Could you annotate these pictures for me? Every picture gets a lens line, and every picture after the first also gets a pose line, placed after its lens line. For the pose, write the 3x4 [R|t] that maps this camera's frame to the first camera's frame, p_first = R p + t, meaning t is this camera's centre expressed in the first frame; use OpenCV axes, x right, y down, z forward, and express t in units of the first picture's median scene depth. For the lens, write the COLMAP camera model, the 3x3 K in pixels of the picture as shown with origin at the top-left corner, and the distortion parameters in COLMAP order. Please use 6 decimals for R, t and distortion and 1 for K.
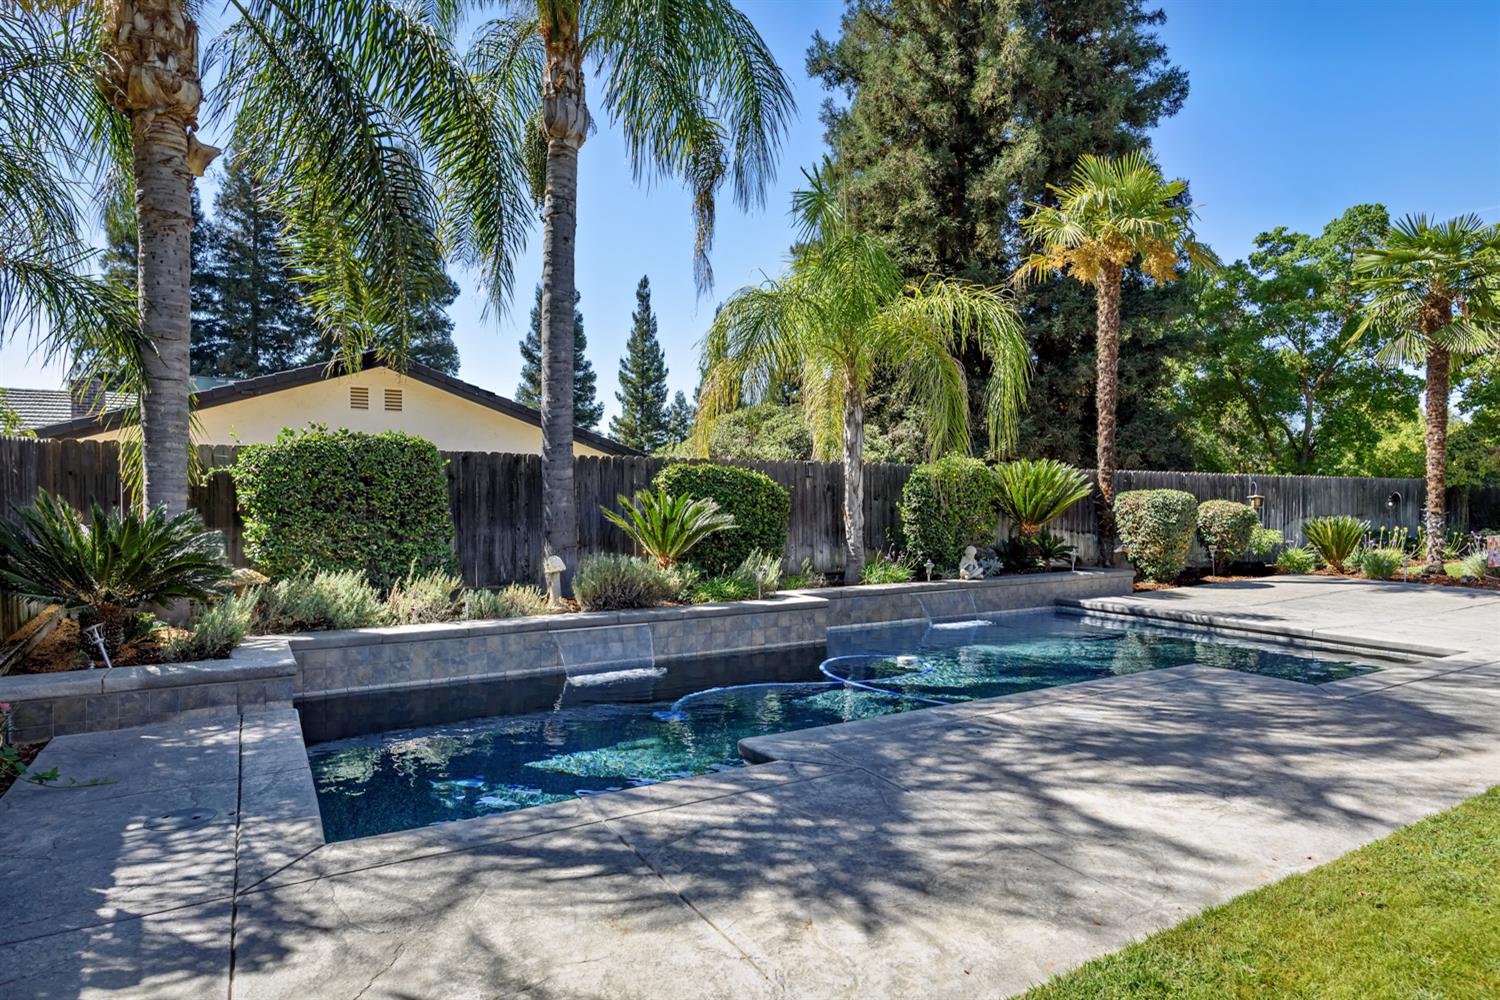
lens RADIAL K [[883.2, 0, 750.0], [0, 883.2, 502.2], [0, 0, 1]] dist [-0.000571, -0.002056]
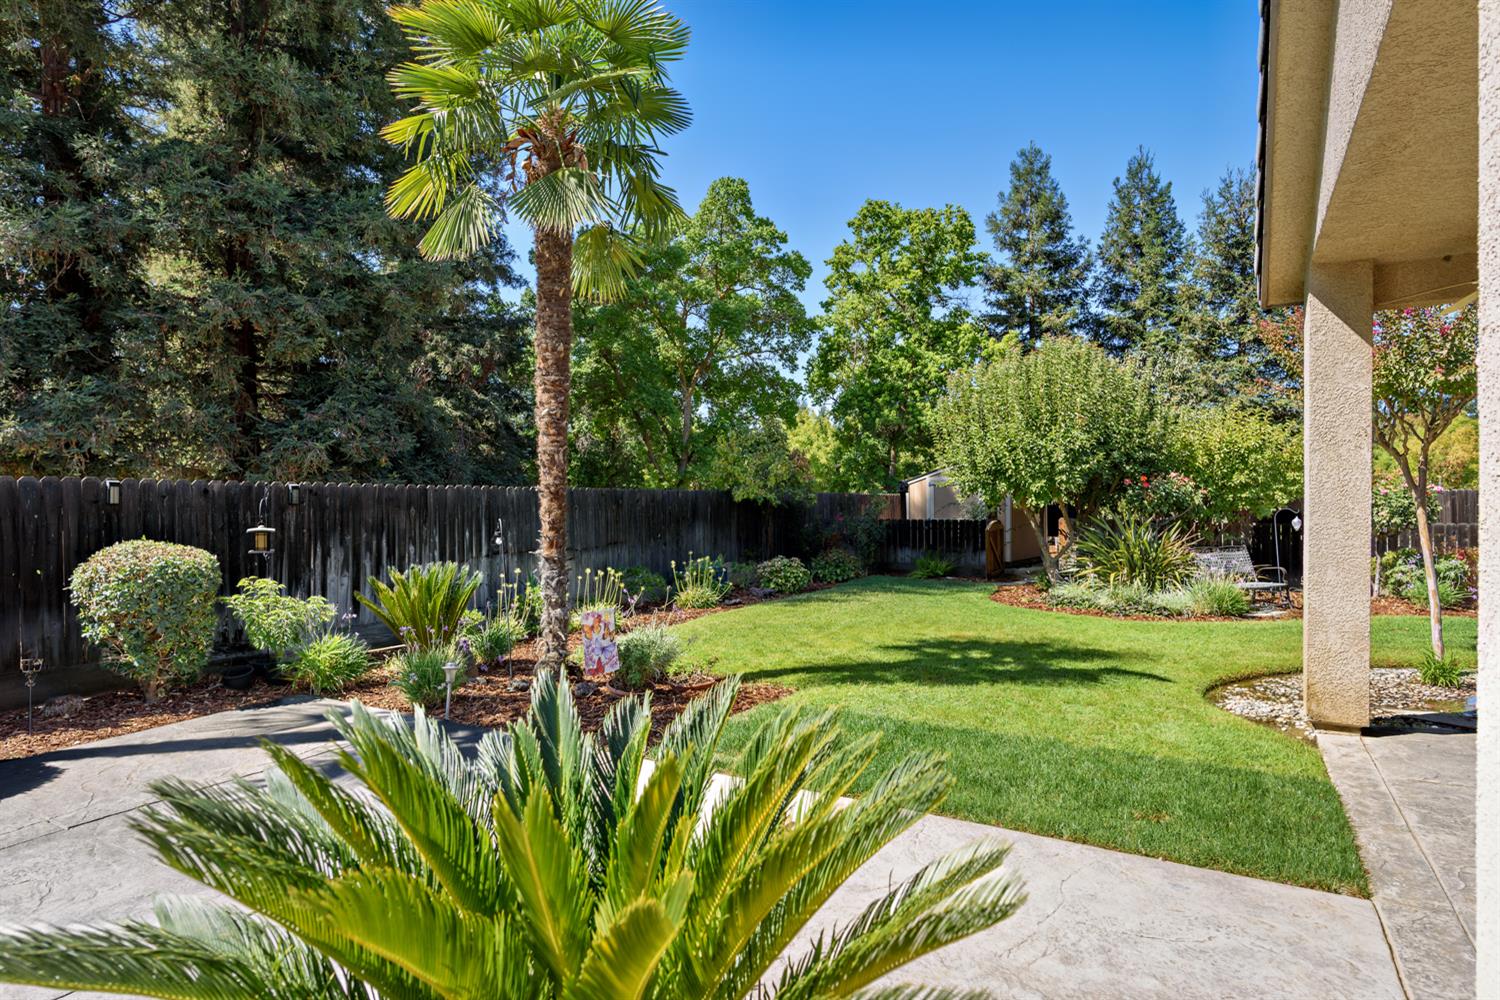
lens RADIAL K [[883.2, 0, 751.8], [0, 883.2, 504.5], [0, 0, 1]] dist [-0.000571, -0.002056]
pose [[0.870505, -0.002566, 0.492154, 0.264196], [0.004514, 0.999986, -0.002771, -0.007354], [-0.492140, 0.004634, 0.870504, 0.207886]]
